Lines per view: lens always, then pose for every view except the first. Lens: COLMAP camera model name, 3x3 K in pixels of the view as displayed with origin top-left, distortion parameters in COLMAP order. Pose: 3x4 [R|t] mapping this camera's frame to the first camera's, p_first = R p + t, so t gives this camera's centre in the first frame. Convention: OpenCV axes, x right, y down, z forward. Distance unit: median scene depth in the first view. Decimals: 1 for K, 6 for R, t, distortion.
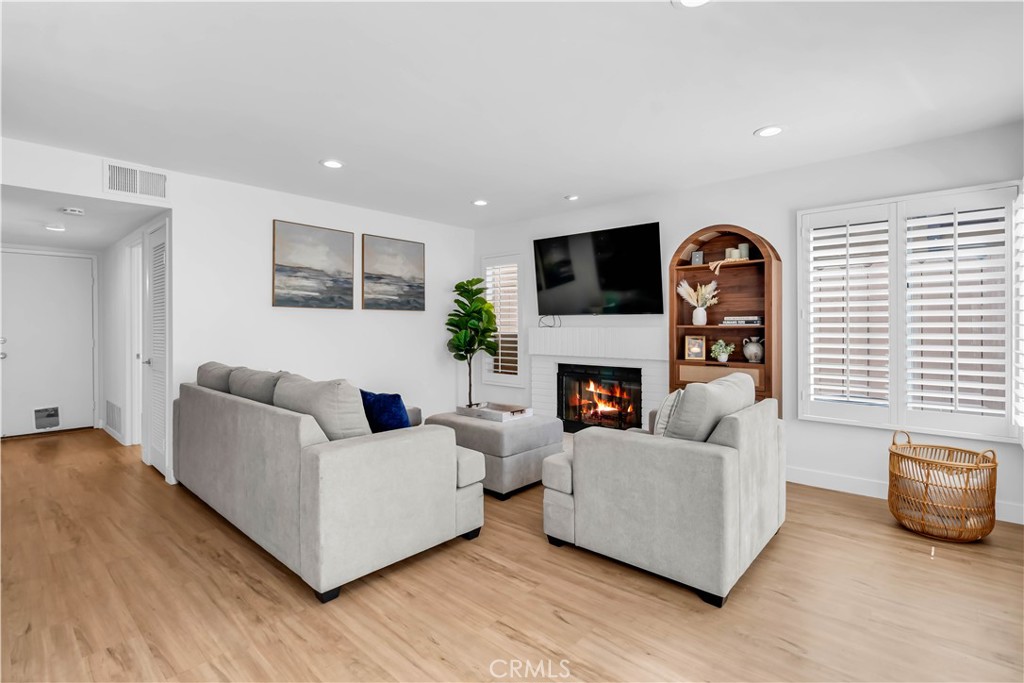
lens RADIAL K [[475.3, 0, 511.7], [0, 475.3, 337.5], [0, 0, 1]] dist [0.002818, -0.000641]
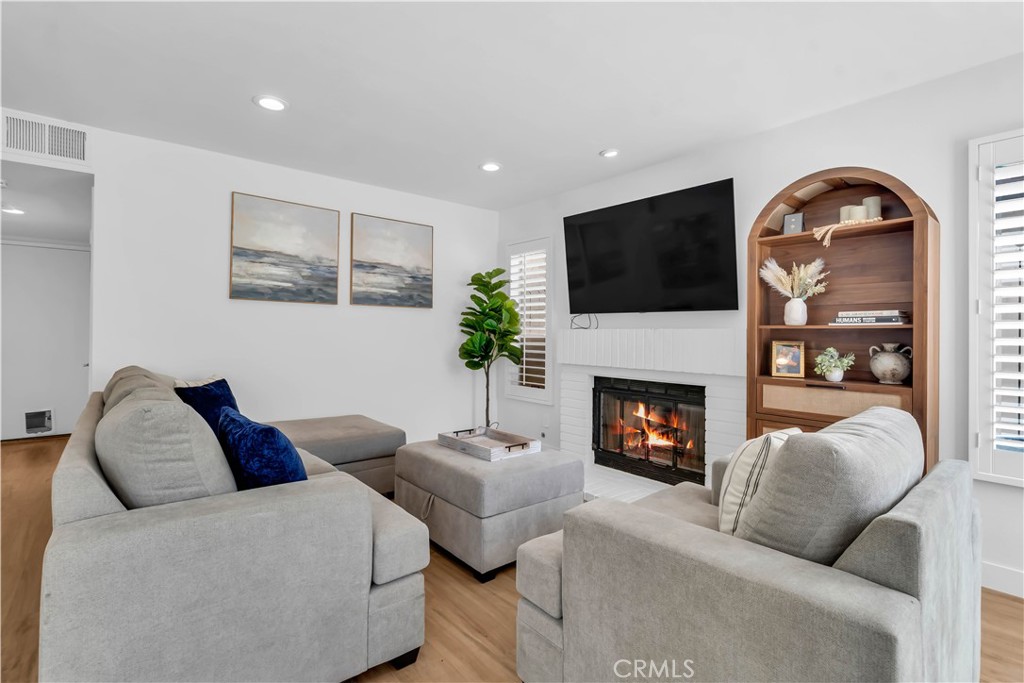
lens RADIAL K [[475.3, 0, 512.1], [0, 475.3, 337.6], [0, 0, 1]] dist [0.002818, -0.000641]
pose [[0.990653, 0.011606, -0.135912, 0.090555], [-0.013583, 0.999815, -0.013627, 0.005911], [0.135729, 0.015345, 0.990627, 0.280275]]
